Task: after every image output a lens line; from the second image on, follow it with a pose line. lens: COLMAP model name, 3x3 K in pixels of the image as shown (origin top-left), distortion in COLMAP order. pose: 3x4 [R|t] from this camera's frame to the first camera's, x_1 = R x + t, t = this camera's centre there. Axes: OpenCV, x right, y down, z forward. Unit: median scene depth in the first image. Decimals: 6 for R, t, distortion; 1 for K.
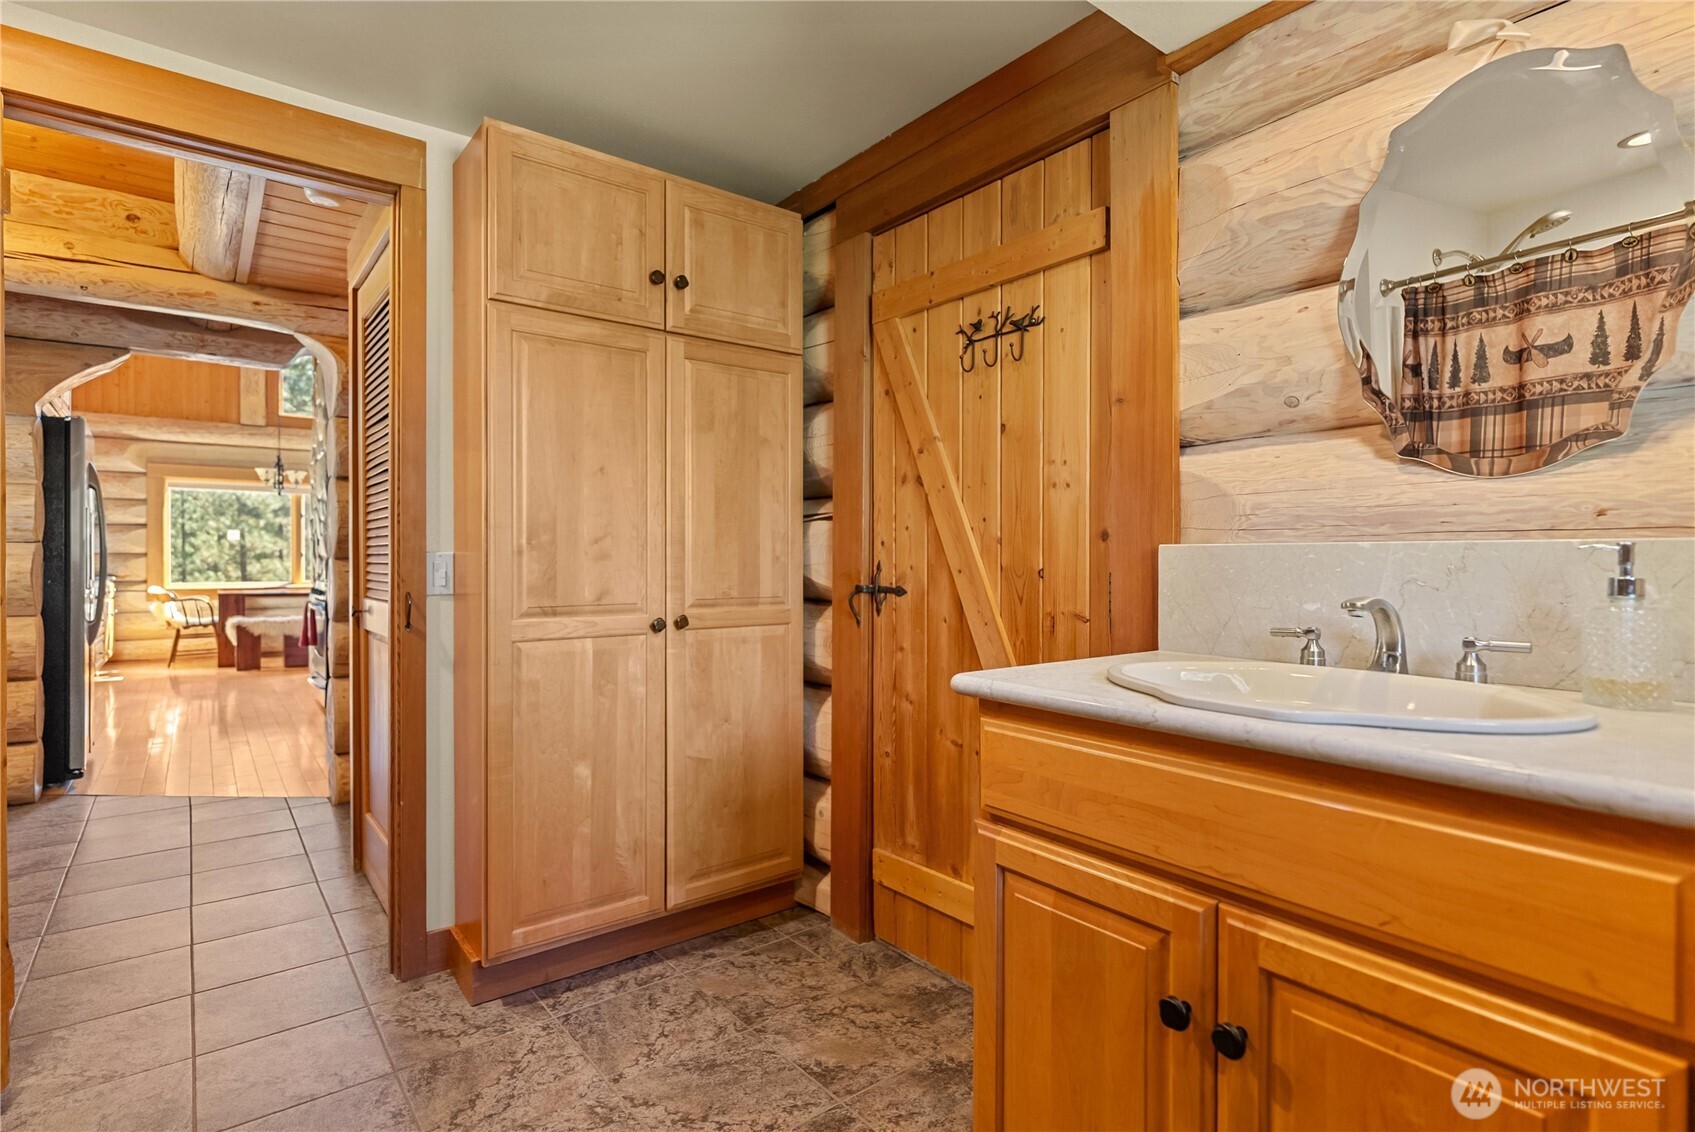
lens RADIAL K [[834.8, 0, 853.2], [0, 834.8, 560.3], [0, 0, 1]] dist [-0.000615, -0.000206]
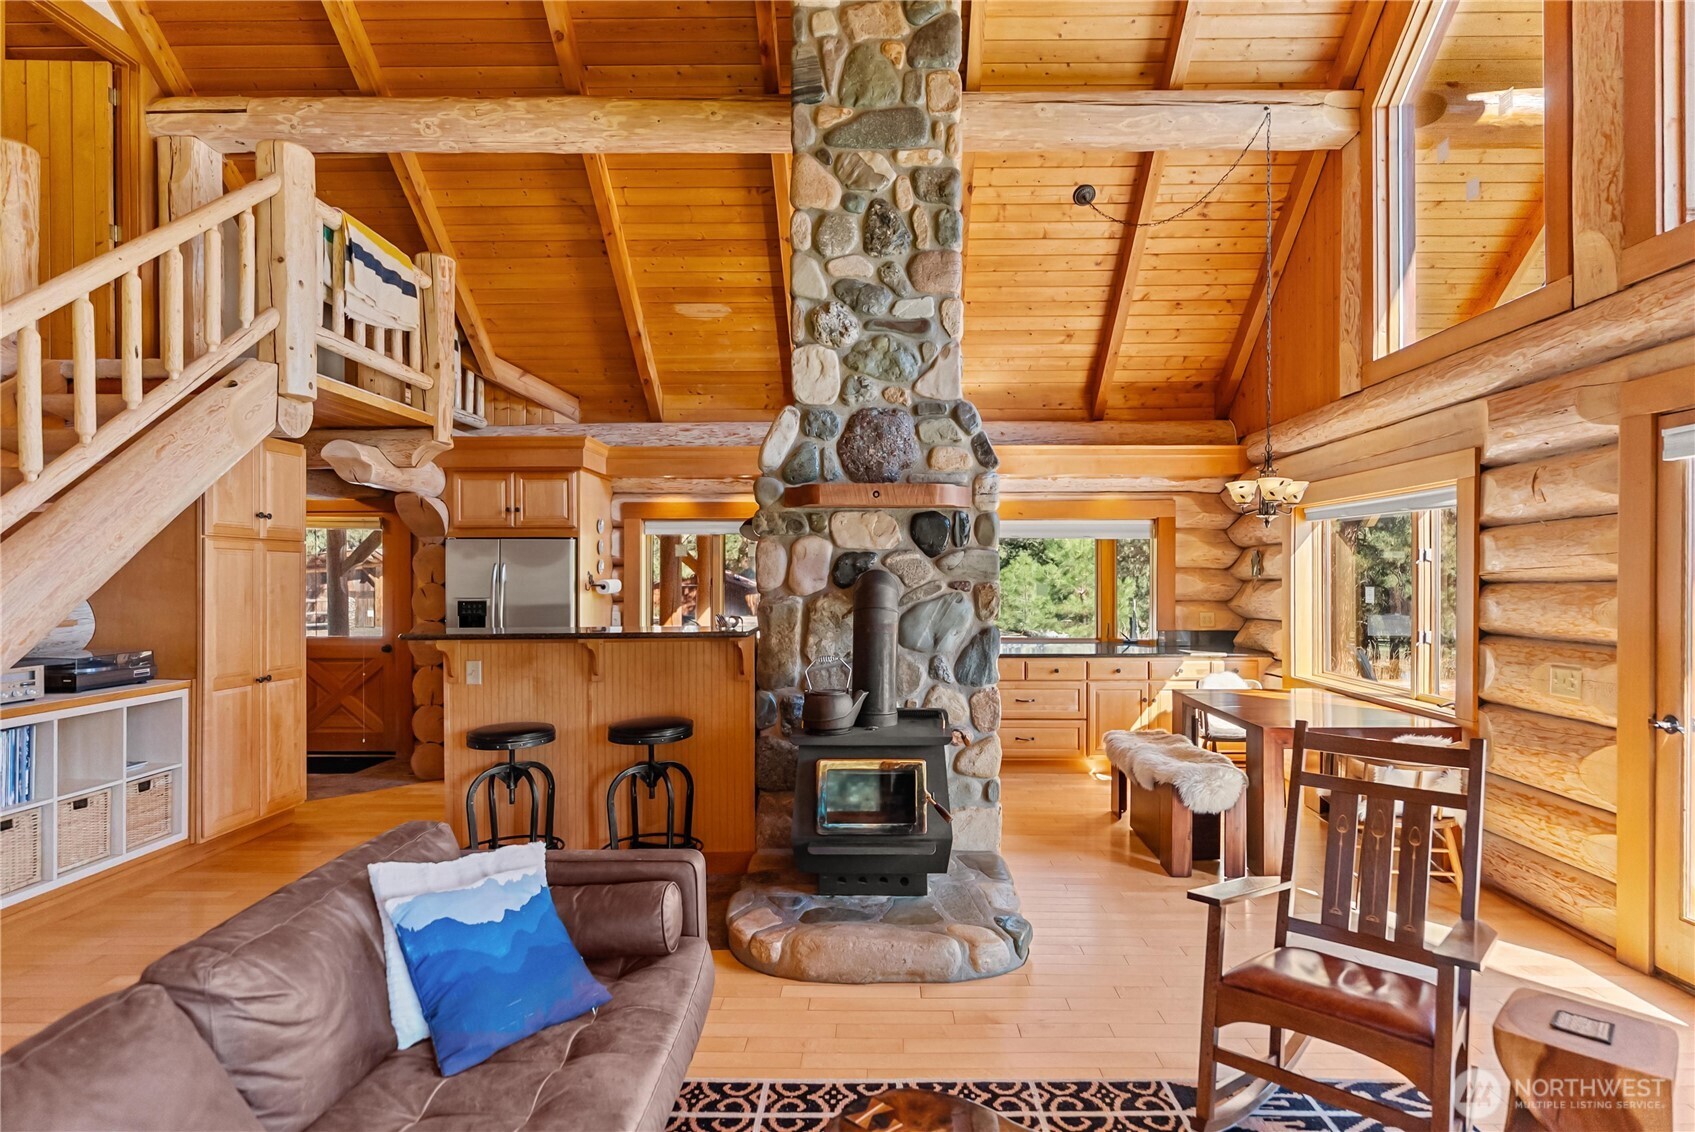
lens RADIAL K [[898.4, 0, 877.9], [0, 898.4, 578.4], [0, 0, 1]] dist [0.000105, -0.000379]
pose [[-0.625455, 0.005321, -0.780242, -0.073665], [0.001183, 0.999982, 0.005872, -0.049022], [0.780259, 0.002750, -0.625450, 1.196839]]
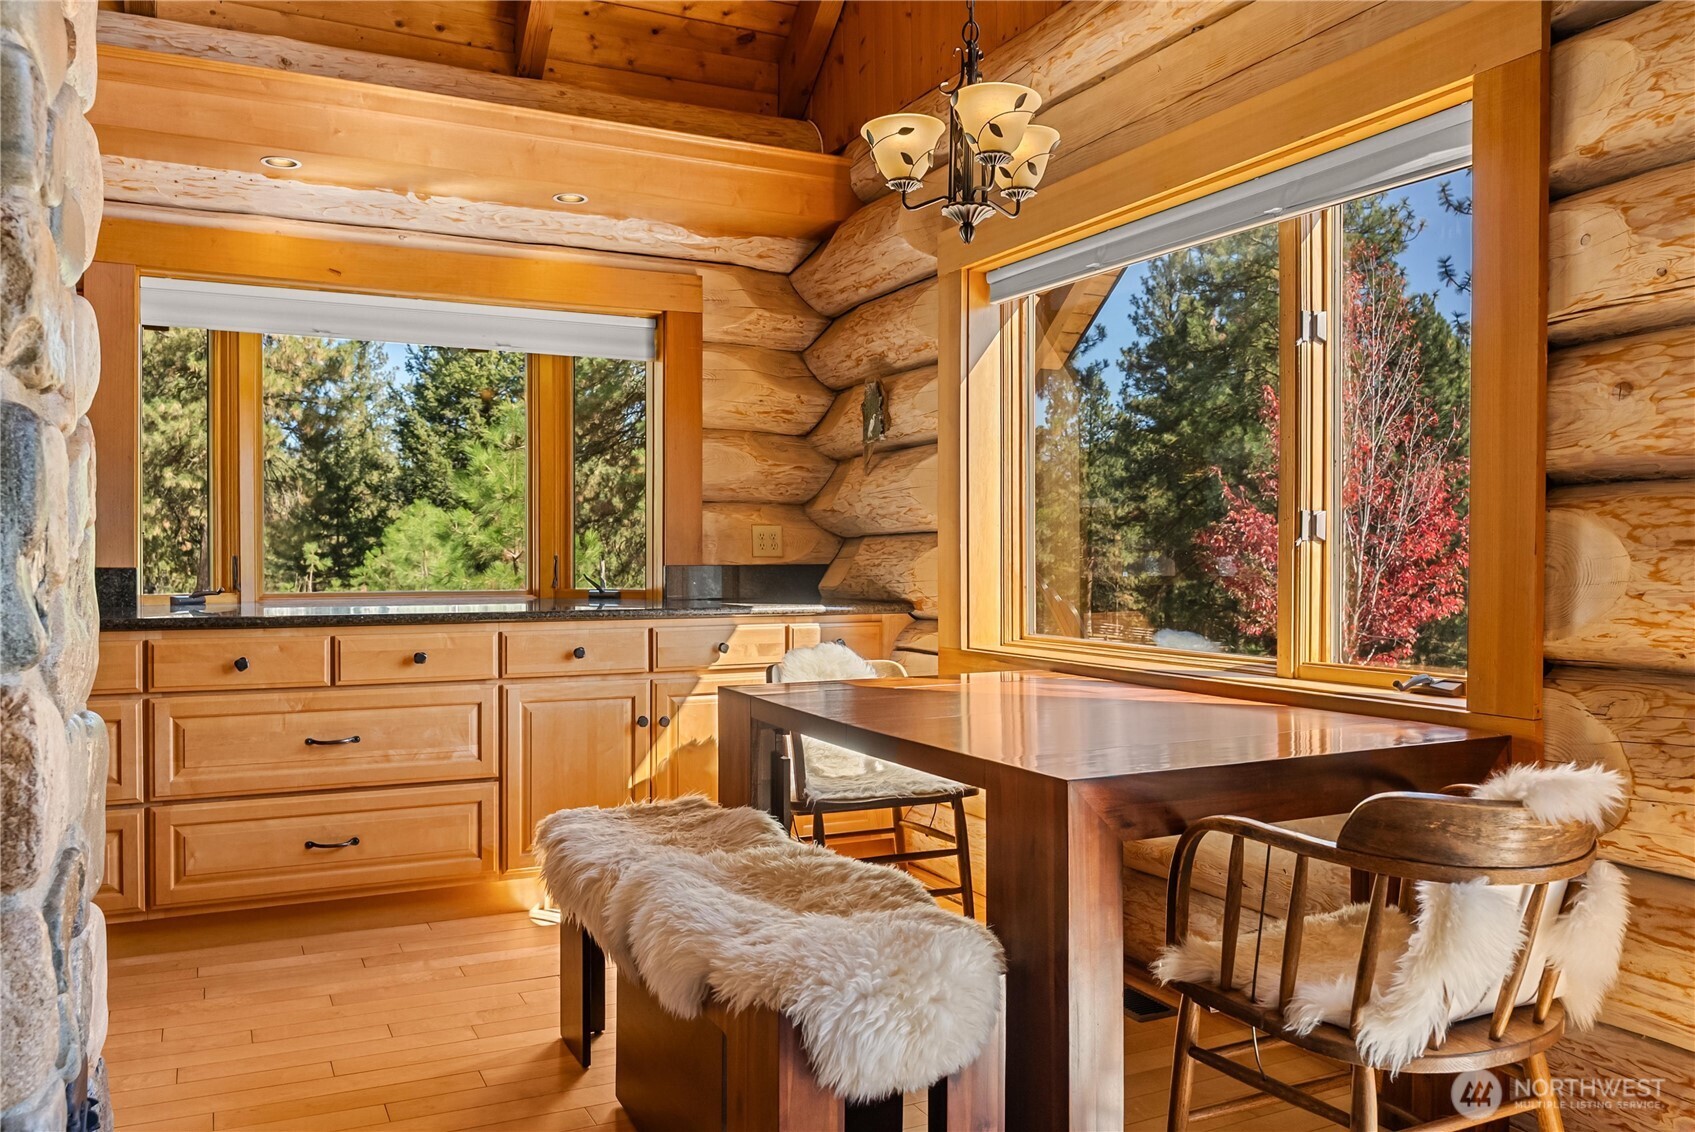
lens RADIAL K [[1292.3, 0, 847.5], [0, 1292.3, 566.0], [0, 0, 1]] dist [-0.000586, -0.000654]
pose [[-0.204145, 0.010365, -0.978886, -0.377784], [-0.000946, 0.999941, 0.010785, -0.001101], [0.978940, 0.003128, -0.204123, 1.061419]]
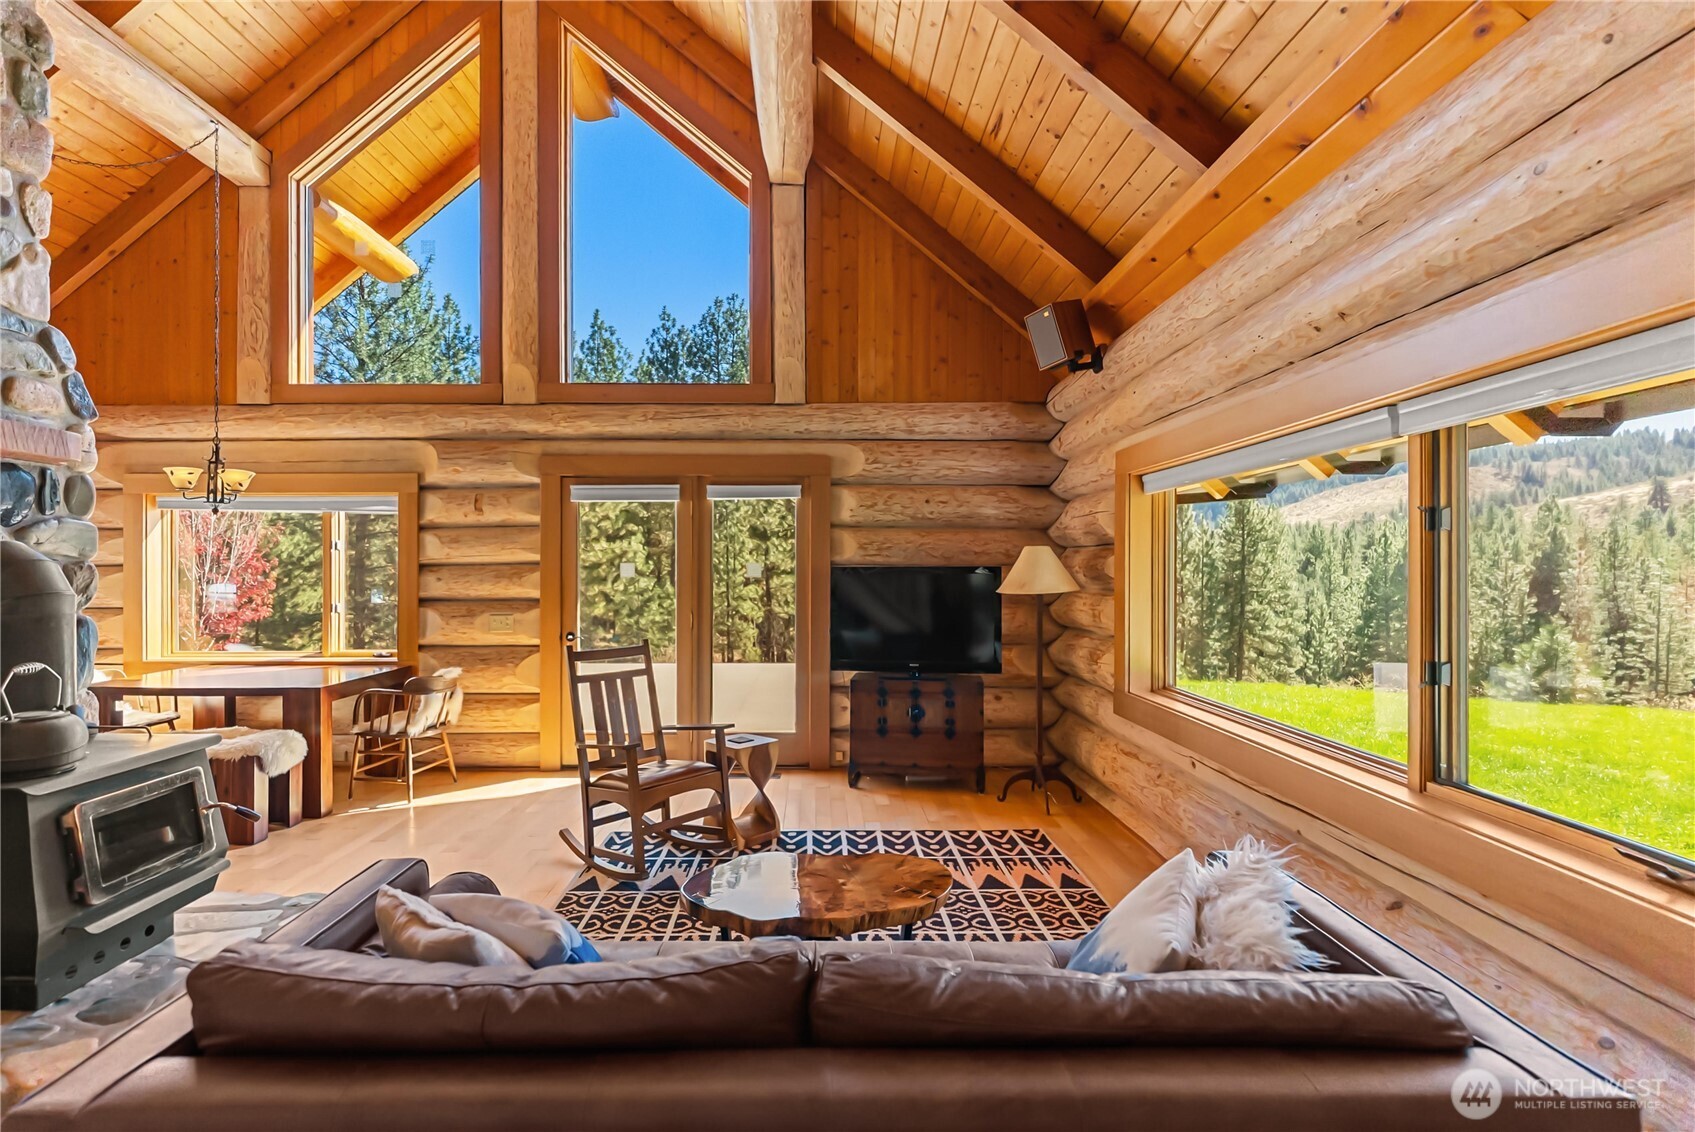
lens RADIAL K [[757.6, 0, 814.9], [0, 757.6, 567.5], [0, 0, 1]] dist [-0.000157, -0.001402]
pose [[0.783971, -0.001139, -0.620796, -0.035223], [-0.001033, 0.999995, -0.003140, -0.040220], [0.620797, 0.003103, 0.783966, 0.866866]]
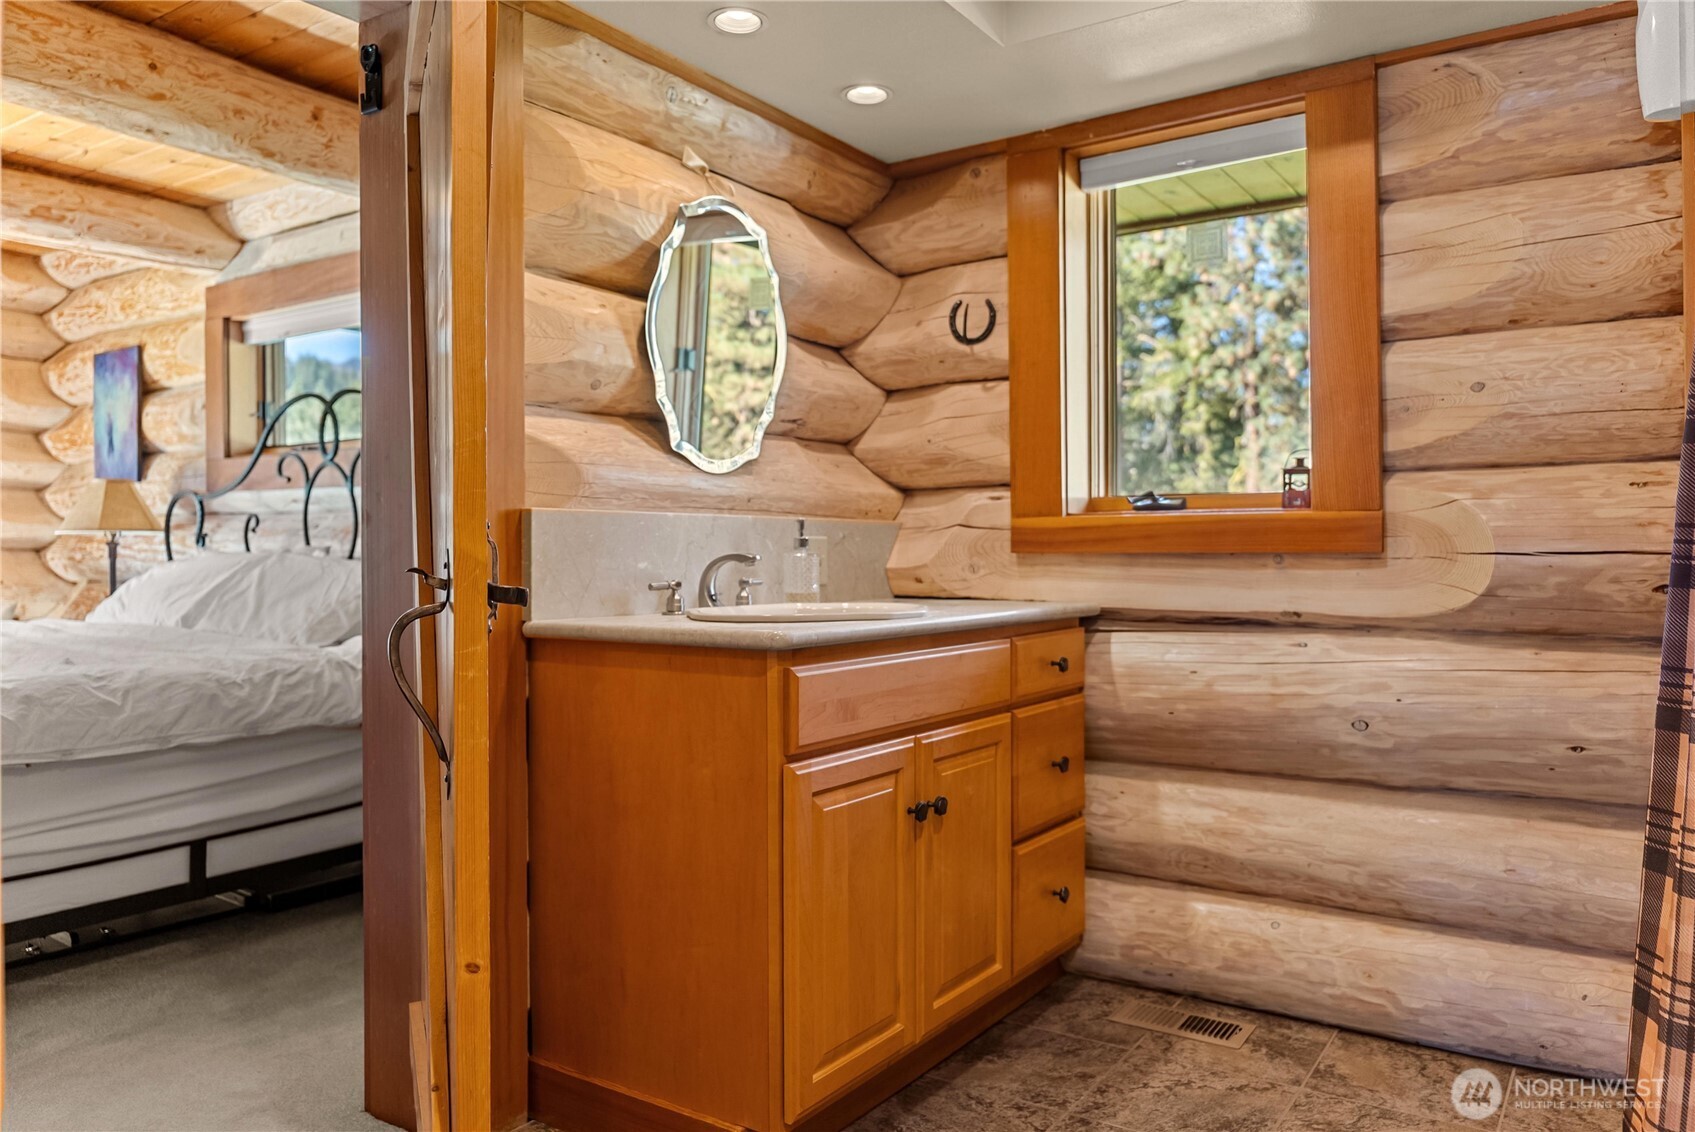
lens RADIAL K [[1193.7, 0, 847.6], [0, 1193.7, 537.2], [0, 0, 1]] dist [0.018254, -0.045816]
pose [[-0.305189, 0.013154, 0.952201, -0.186139], [0.004627, 0.999913, -0.012330, 0.006076], [-0.952281, 0.000643, -0.305223, 0.197761]]
